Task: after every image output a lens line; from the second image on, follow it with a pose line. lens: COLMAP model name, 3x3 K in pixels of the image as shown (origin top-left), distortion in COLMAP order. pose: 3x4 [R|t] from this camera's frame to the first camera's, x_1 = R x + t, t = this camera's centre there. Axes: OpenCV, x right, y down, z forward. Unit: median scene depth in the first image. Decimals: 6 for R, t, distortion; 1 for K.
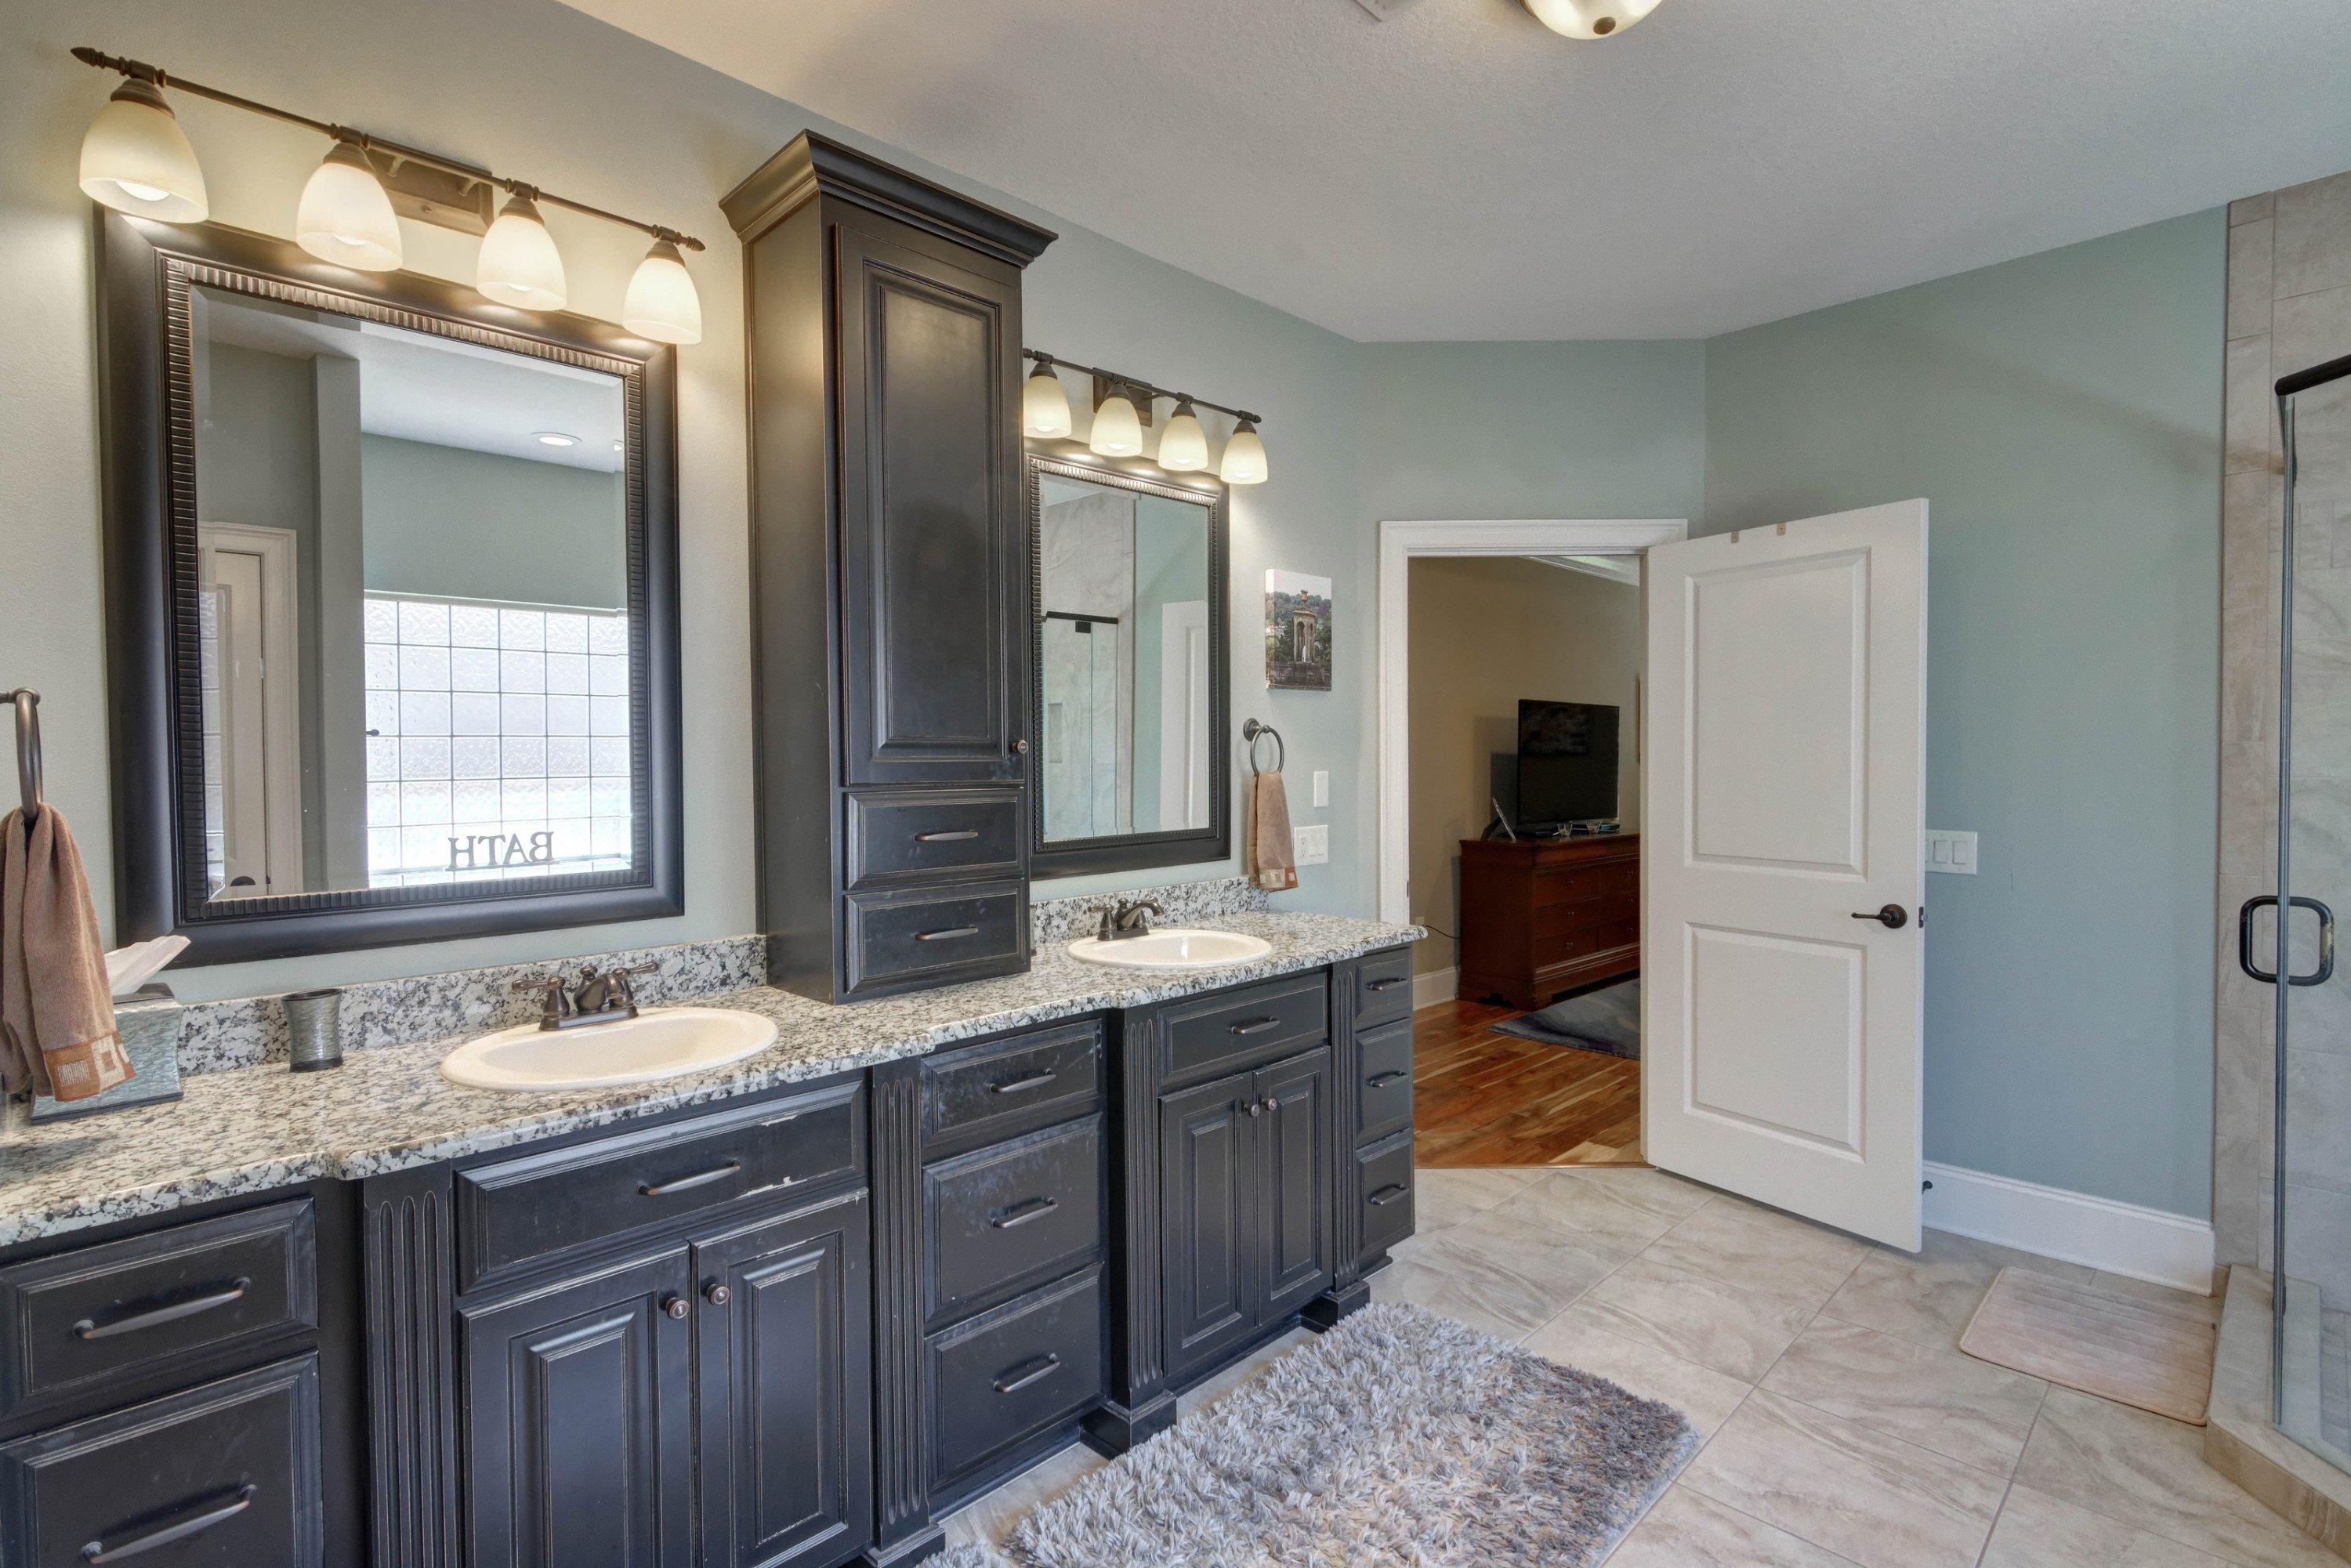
lens RADIAL K [[1145.7, 0, 1166.0], [0, 1145.7, 790.6], [0, 0, 1]] dist [0.004656, -0.001101]
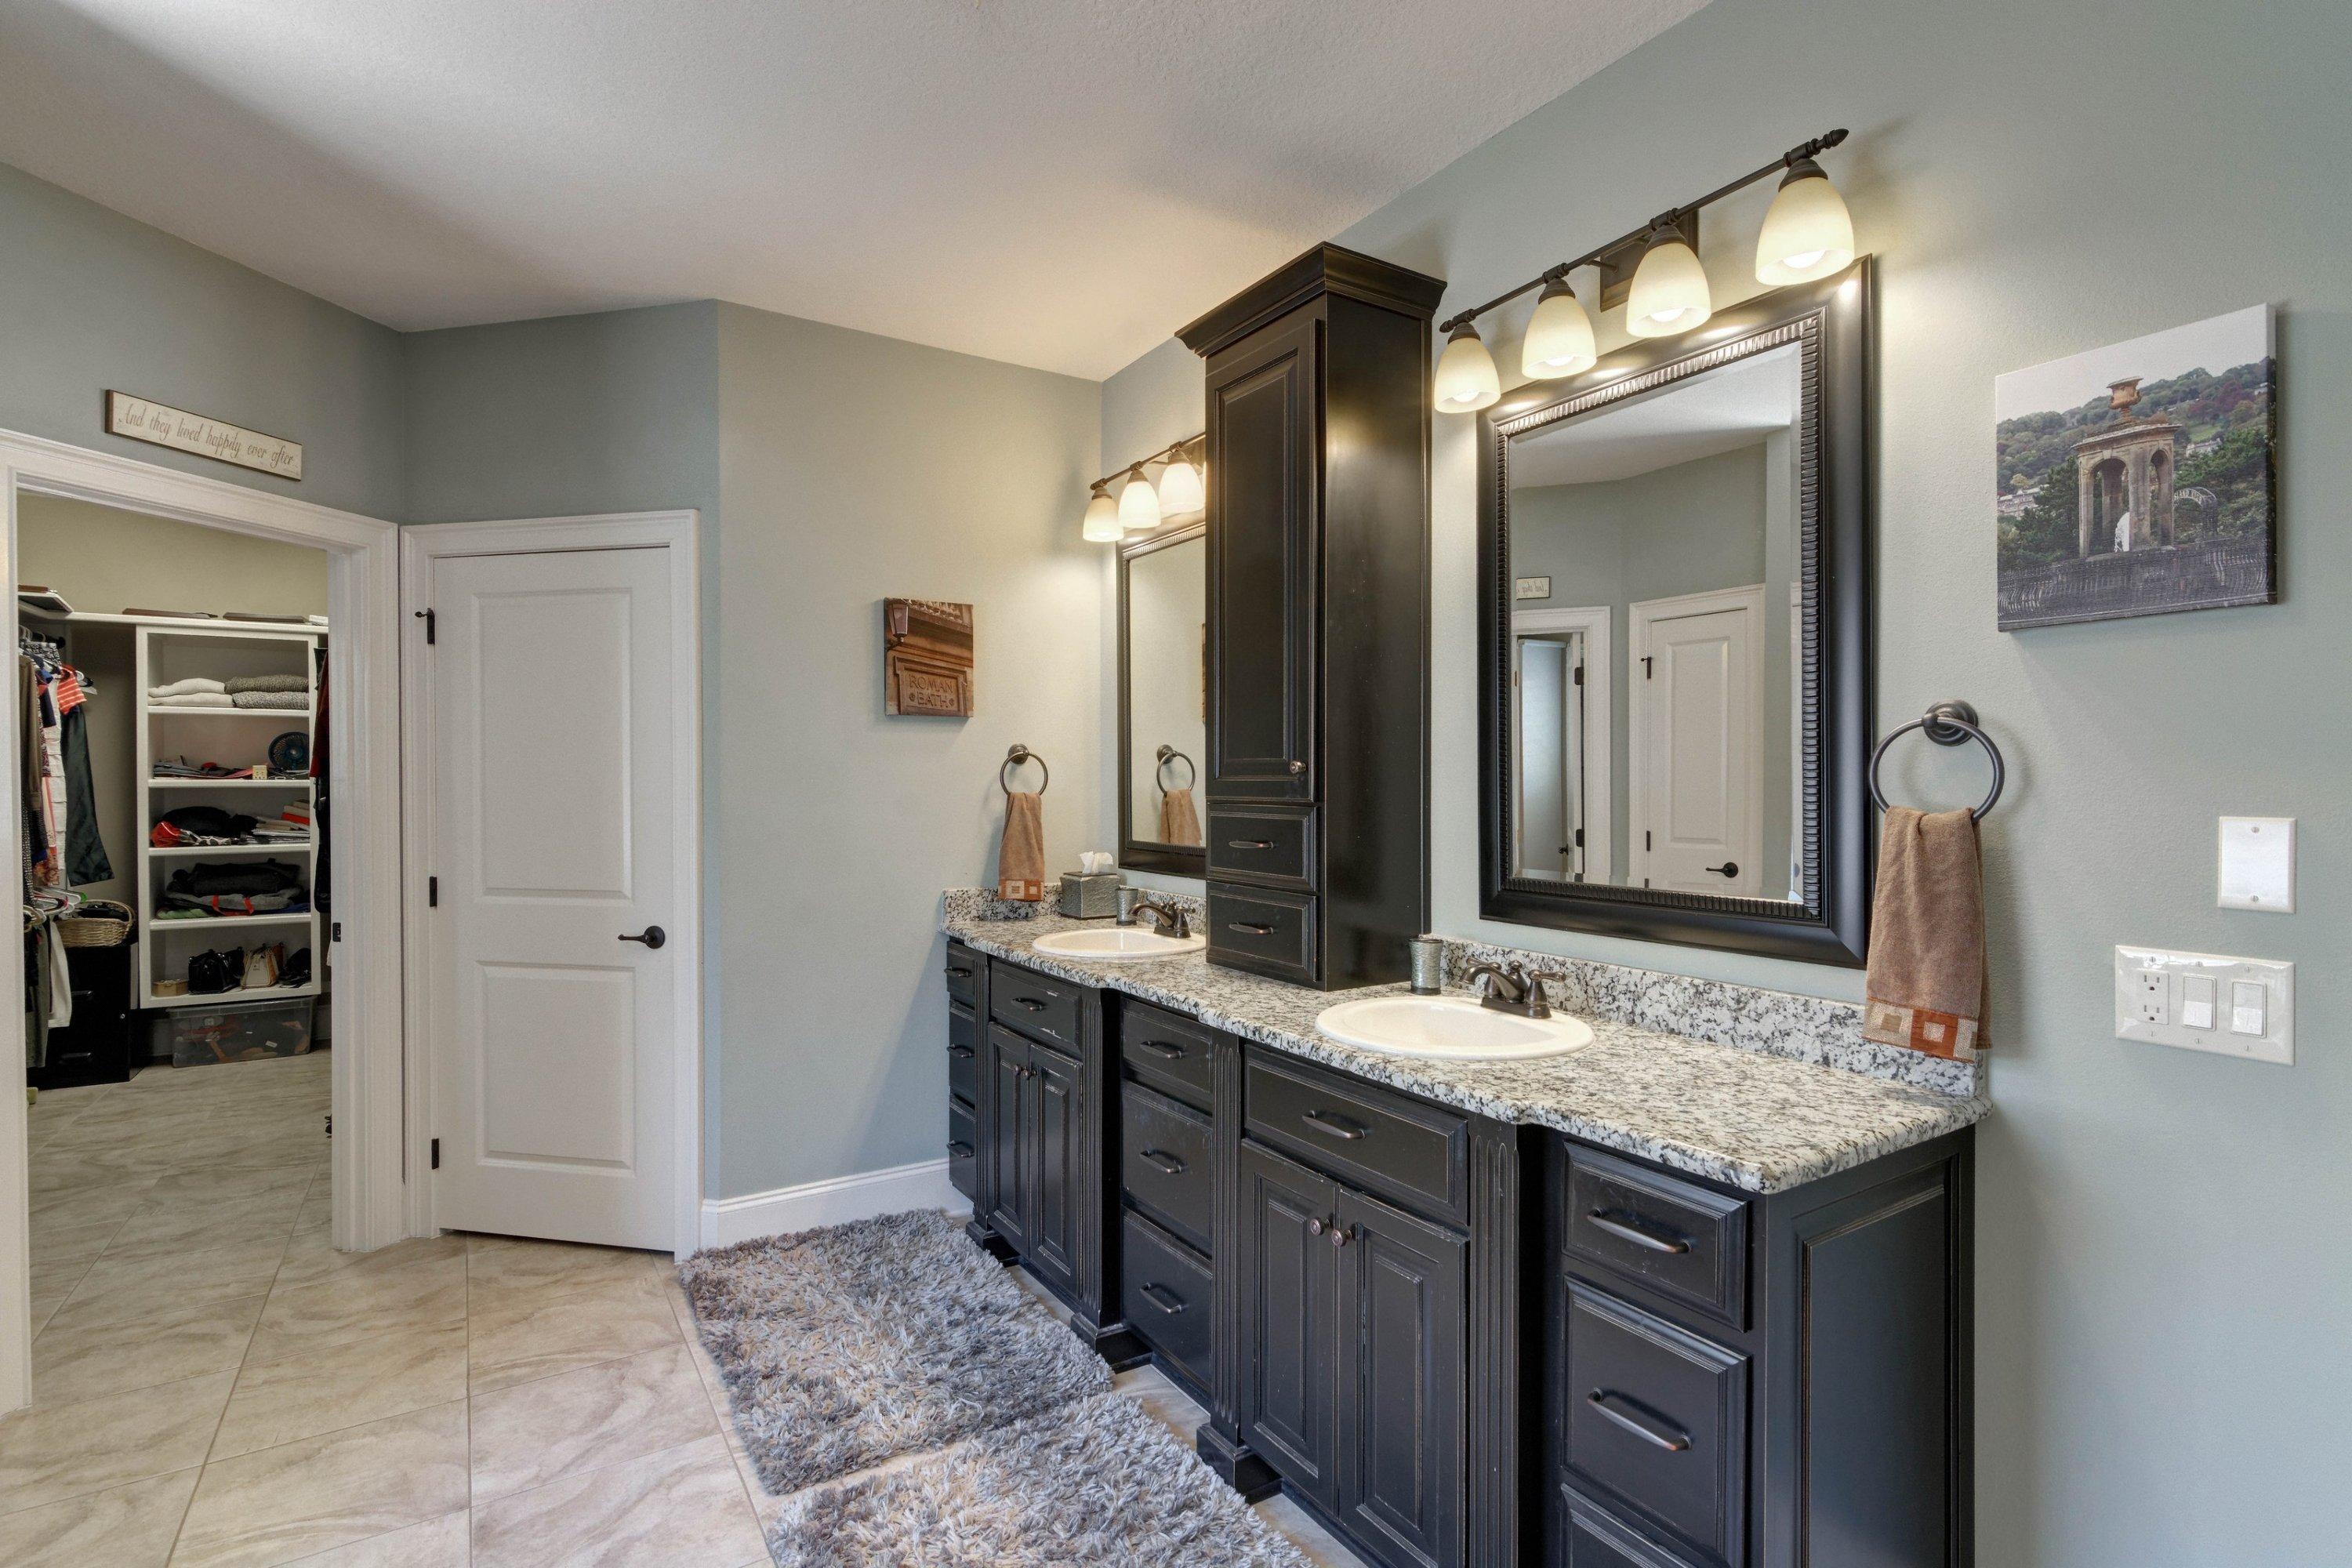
lens RADIAL K [[1146.2, 0, 1166.5], [0, 1146.2, 790.6], [0, 0, 1]] dist [0.004656, -0.001101]
pose [[-0.232732, 0.018361, -0.972368, 0.632550], [-0.025218, 0.999372, 0.024907, -0.027738], [0.972214, 0.030318, -0.232123, 0.786959]]
